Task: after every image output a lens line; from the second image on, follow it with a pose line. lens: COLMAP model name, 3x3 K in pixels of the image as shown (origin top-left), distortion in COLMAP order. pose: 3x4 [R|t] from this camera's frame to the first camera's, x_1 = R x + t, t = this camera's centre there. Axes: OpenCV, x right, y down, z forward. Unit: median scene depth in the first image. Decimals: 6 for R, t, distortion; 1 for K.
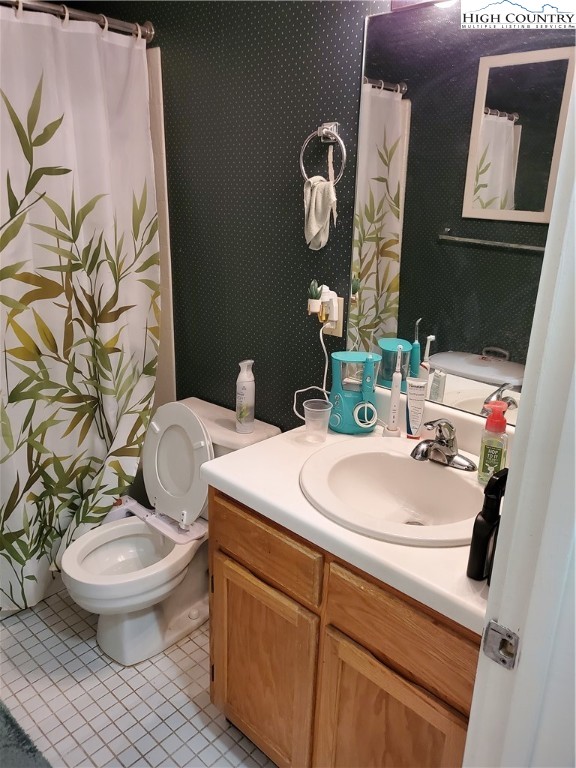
lens RADIAL K [[589.8, 0, 288.0], [0, 589.8, 384.0], [0, 0, 1]] dist [-0.030994, 0.061316]
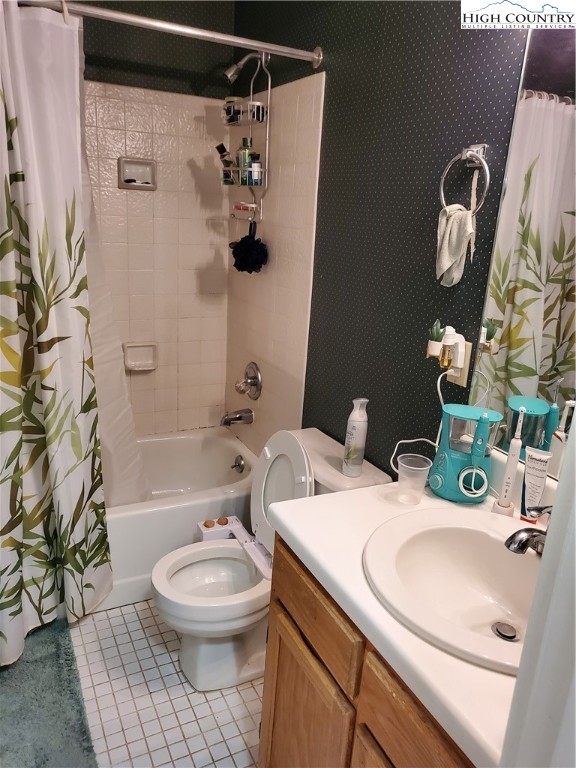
lens RADIAL K [[589.8, 0, 288.0], [0, 589.8, 384.0], [0, 0, 1]] dist [-0.030994, 0.061316]
pose [[0.939725, 0.131731, -0.315537, 0.124704], [-0.146119, 0.989016, -0.022270, -0.028378], [0.309137, 0.067033, 0.948652, 0.098130]]
